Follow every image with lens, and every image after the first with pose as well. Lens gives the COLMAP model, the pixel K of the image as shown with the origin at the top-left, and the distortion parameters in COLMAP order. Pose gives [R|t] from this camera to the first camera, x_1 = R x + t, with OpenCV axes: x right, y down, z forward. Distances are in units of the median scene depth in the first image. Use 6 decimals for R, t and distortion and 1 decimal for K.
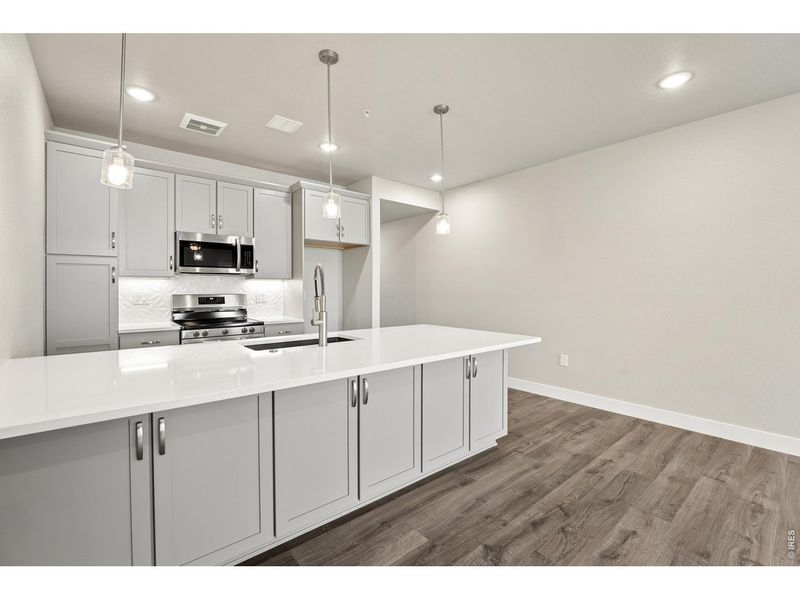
lens RADIAL K [[358.7, 0, 400.8], [0, 358.7, 287.1], [0, 0, 1]] dist [-0.016885, -0.001520]
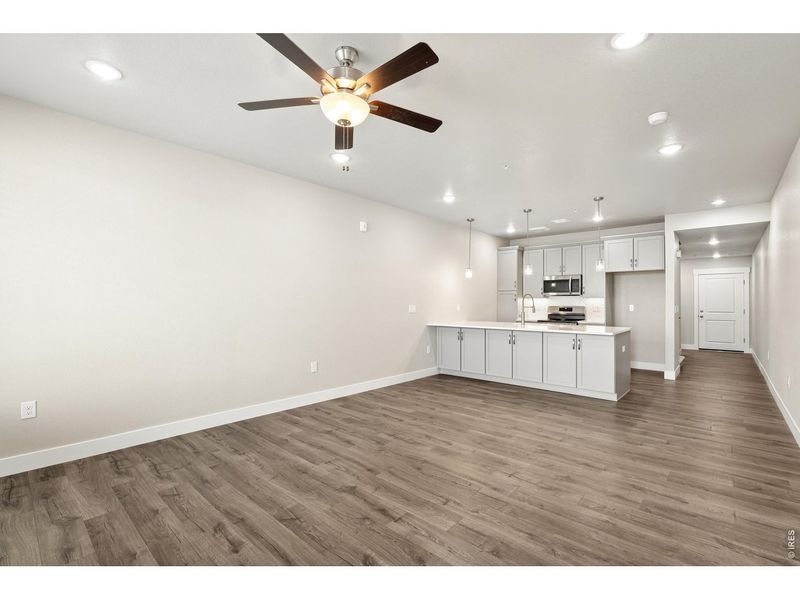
lens RADIAL K [[358.7, 0, 399.8], [0, 358.7, 304.0], [0, 0, 1]] dist [-0.016885, -0.001520]
pose [[0.140113, 0.003605, -0.990129, 1.329685], [0.004000, 0.999983, 0.004207, -0.003426], [0.990127, -0.004550, 0.140096, -0.146104]]
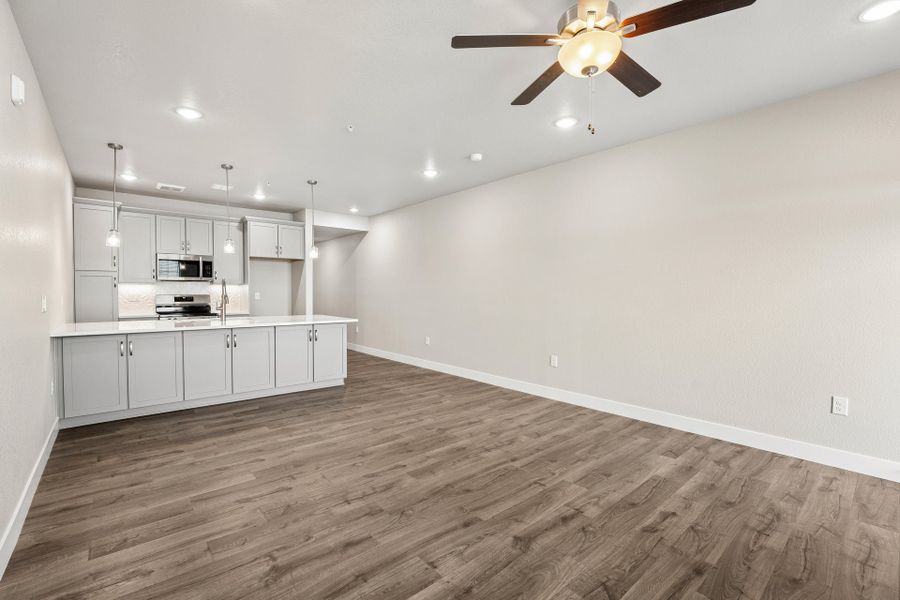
lens RADIAL K [[399.9, 0, 445.9], [0, 399.9, 298.1], [0, 0, 1]] dist [-0.016833, 0.001333]
pose [[0.999988, 0.001905, 0.004513, 0.572992], [-0.001997, 0.999788, 0.020495, -0.002641], [-0.004473, -0.020503, 0.999780, -0.673451]]
